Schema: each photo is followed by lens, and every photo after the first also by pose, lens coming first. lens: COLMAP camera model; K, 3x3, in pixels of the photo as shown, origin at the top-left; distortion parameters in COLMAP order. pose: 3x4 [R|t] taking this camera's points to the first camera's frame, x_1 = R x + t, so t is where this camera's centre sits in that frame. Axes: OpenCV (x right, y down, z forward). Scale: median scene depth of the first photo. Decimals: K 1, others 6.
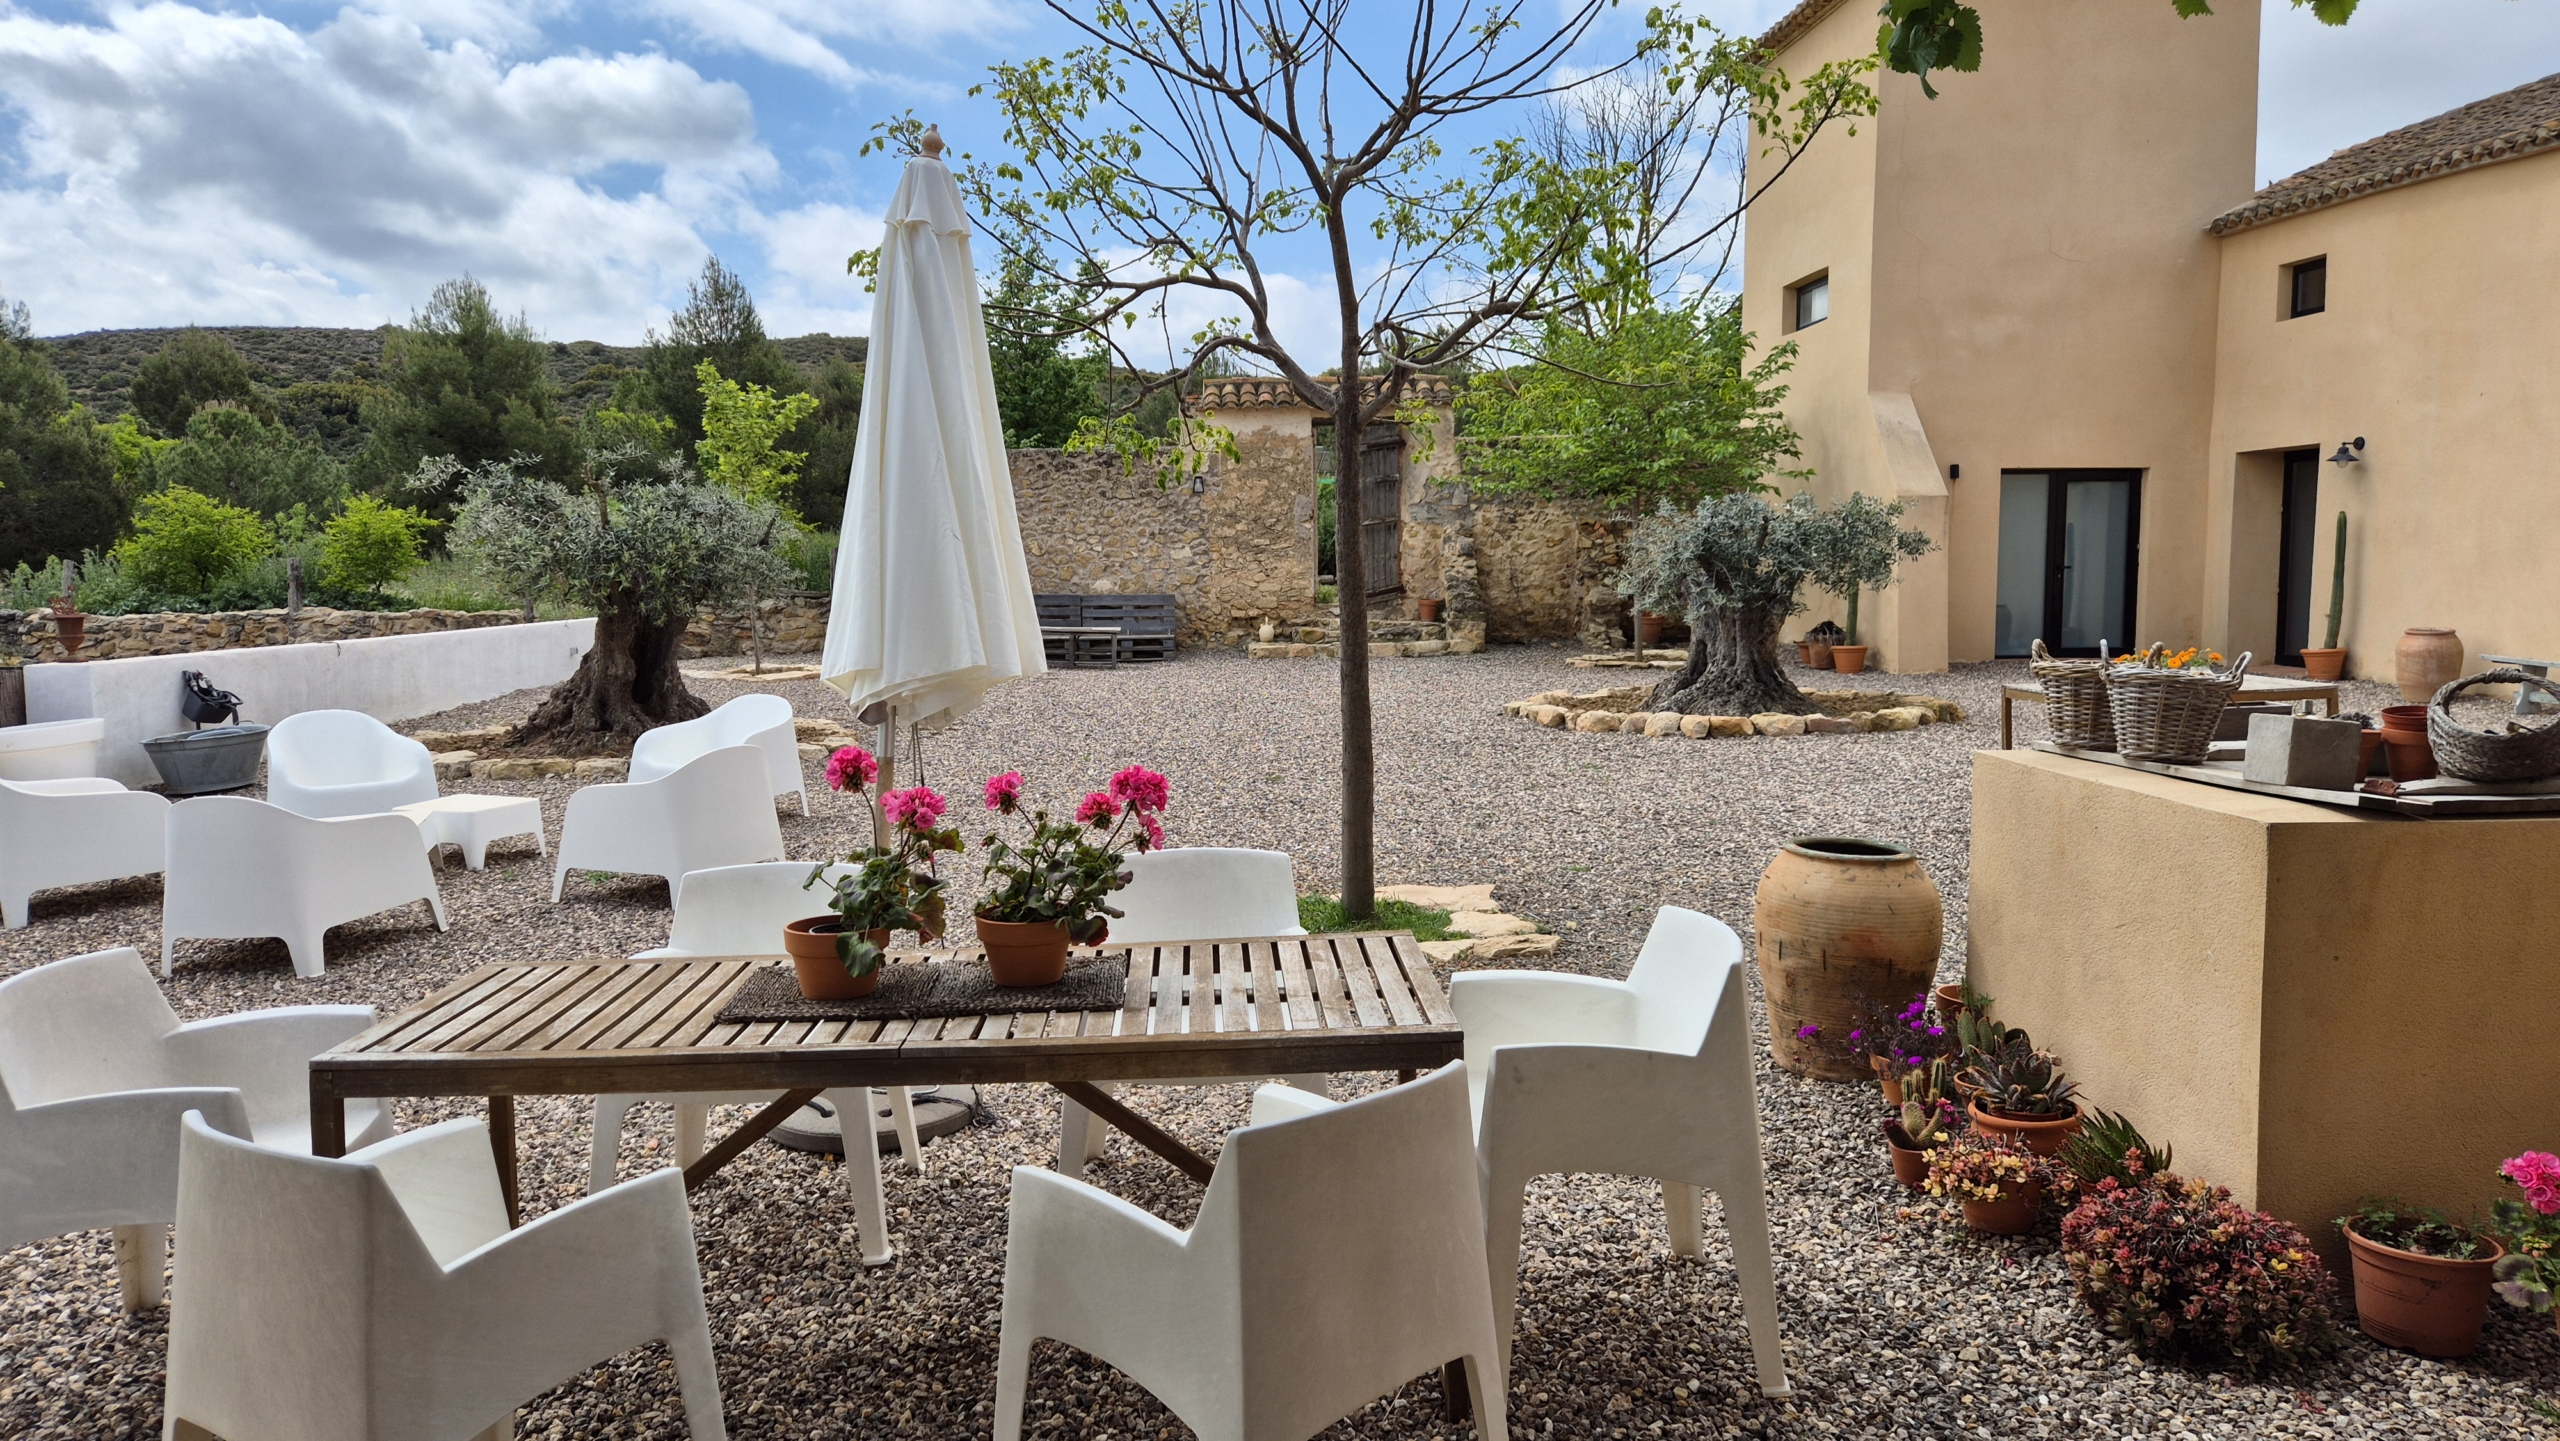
lens RADIAL K [[1714.1, 0, 1257.3], [0, 1714.1, 712.7], [0, 0, 1]] dist [0.070883, -0.055680]
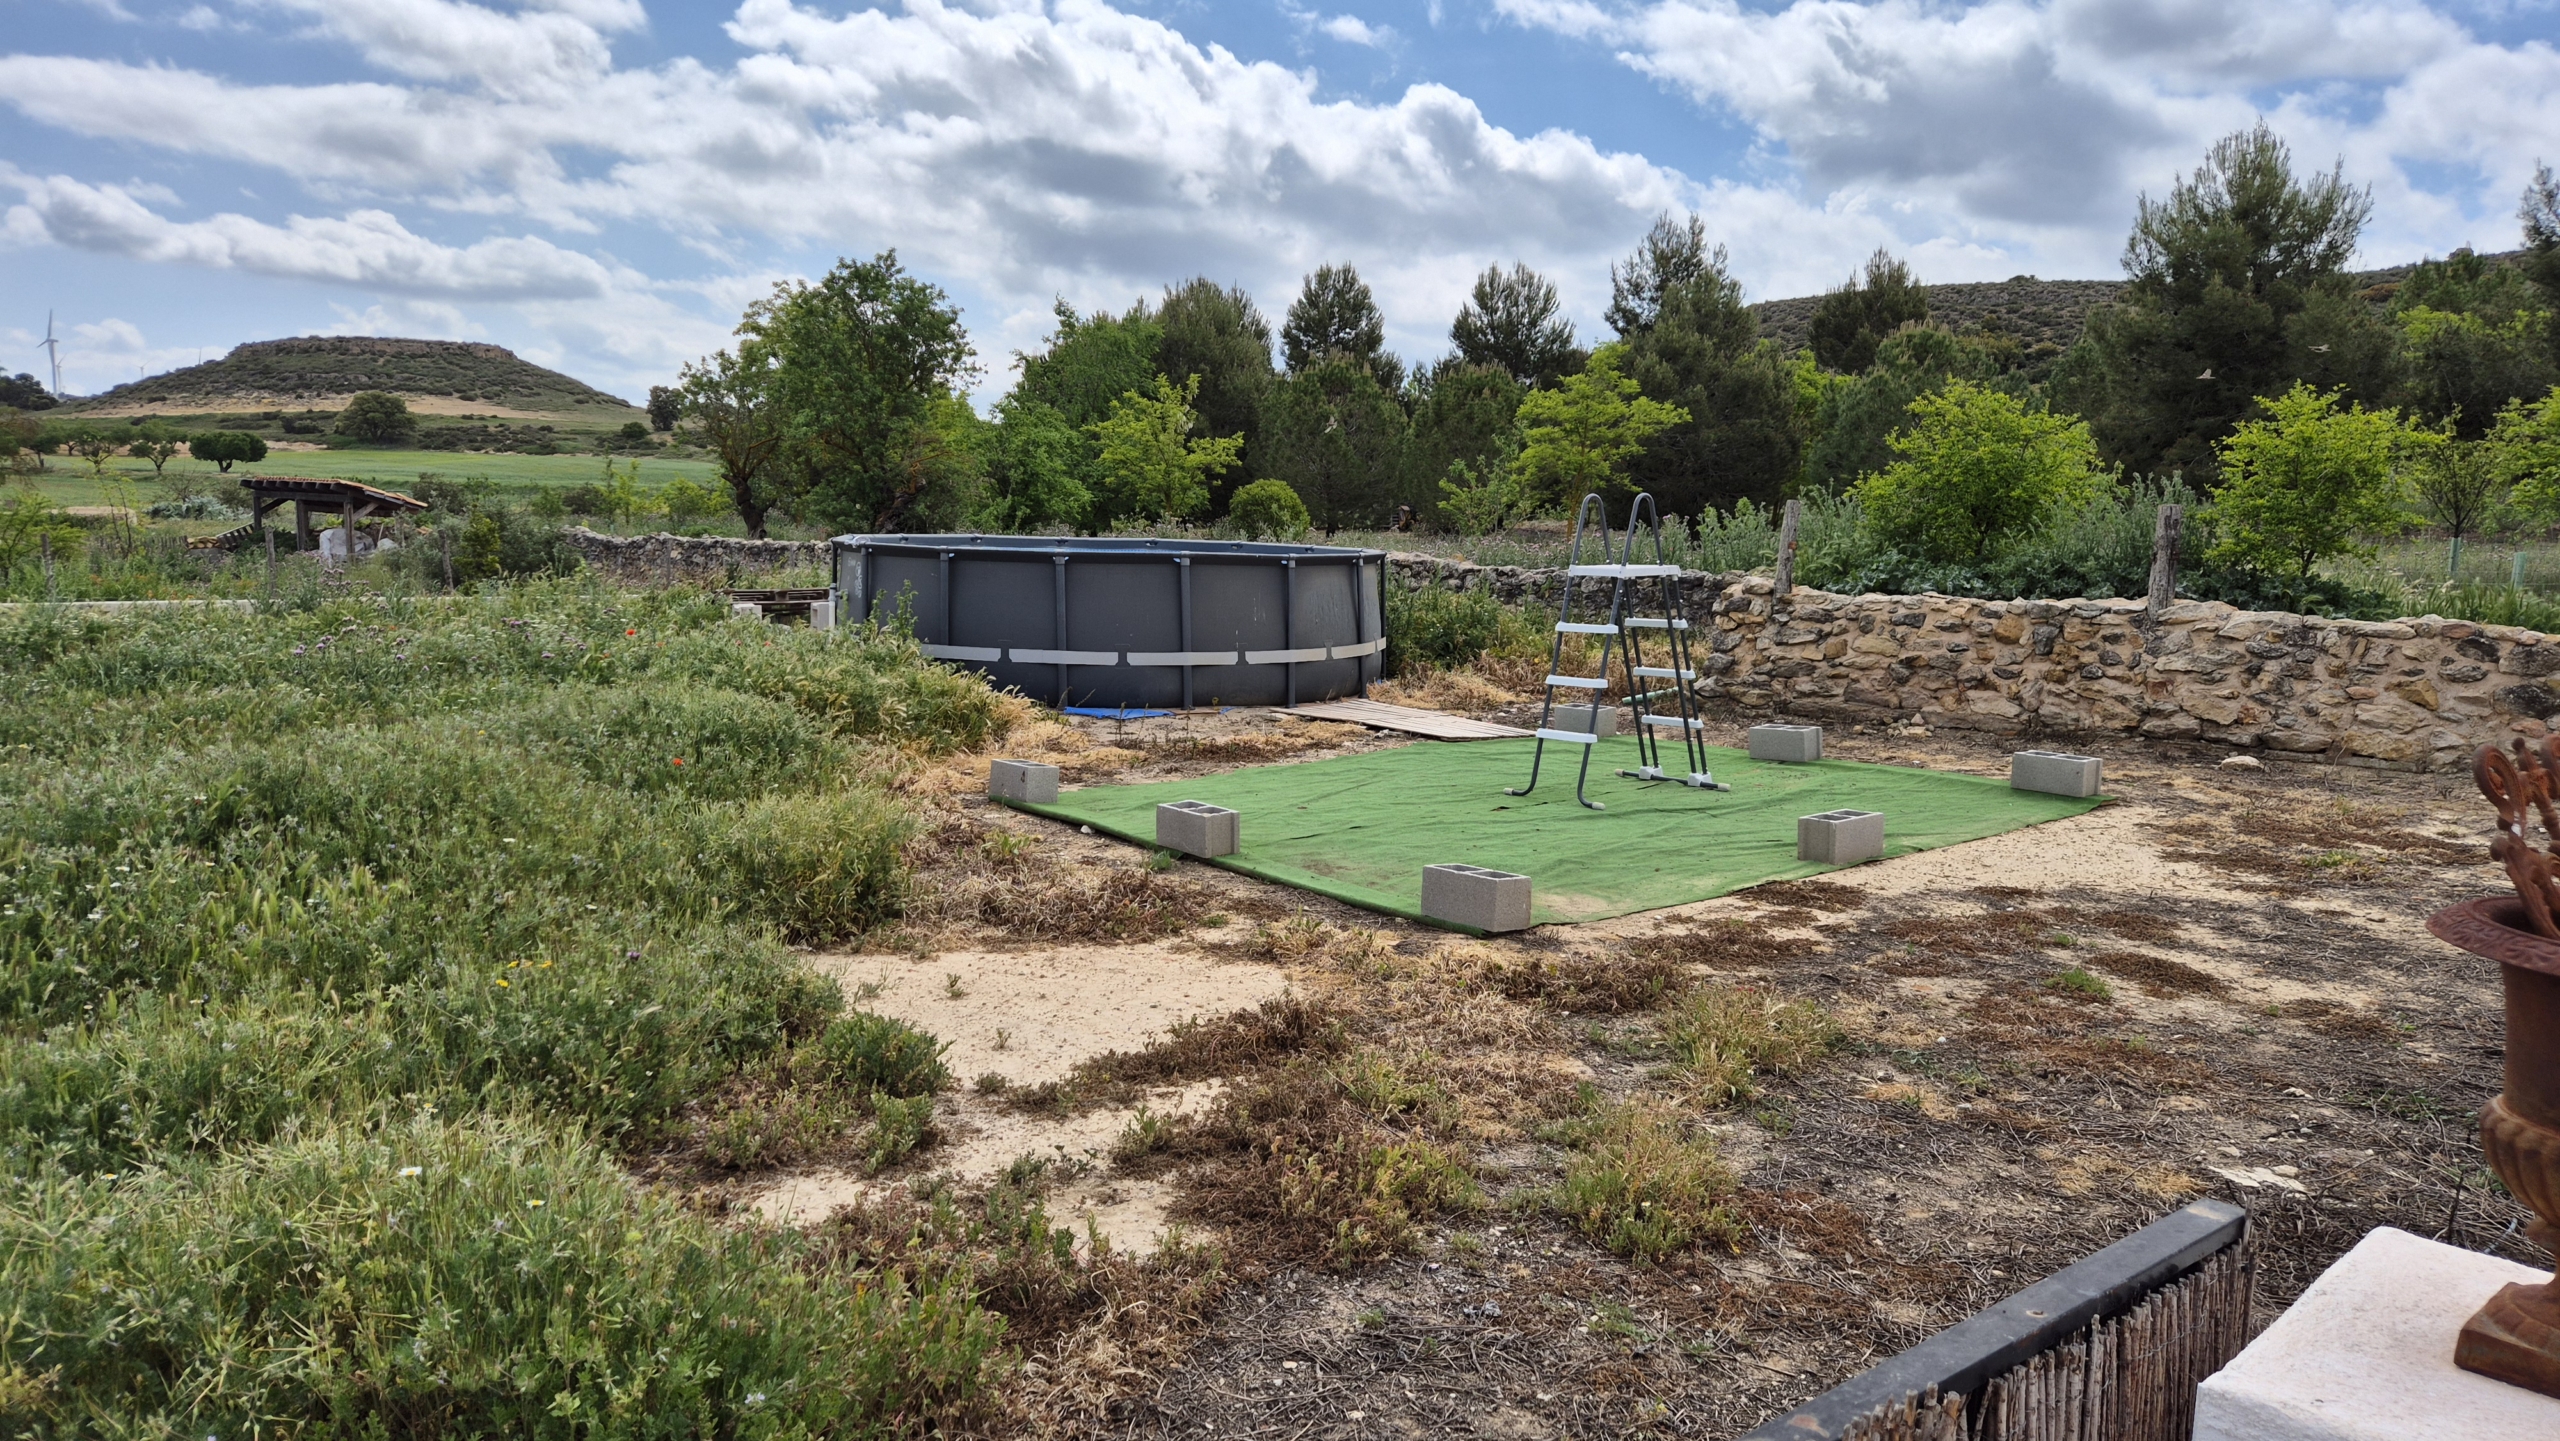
lens RADIAL K [[1714.1, 0, 1285.2], [0, 1714.1, 734.6], [0, 0, 1]] dist [0.070883, -0.055680]
pose [[0.671168, 0.125545, -0.730597, -0.340774], [-0.099623, 0.991890, 0.078926, -0.034914], [0.734581, 0.019812, 0.678232, 0.450021]]
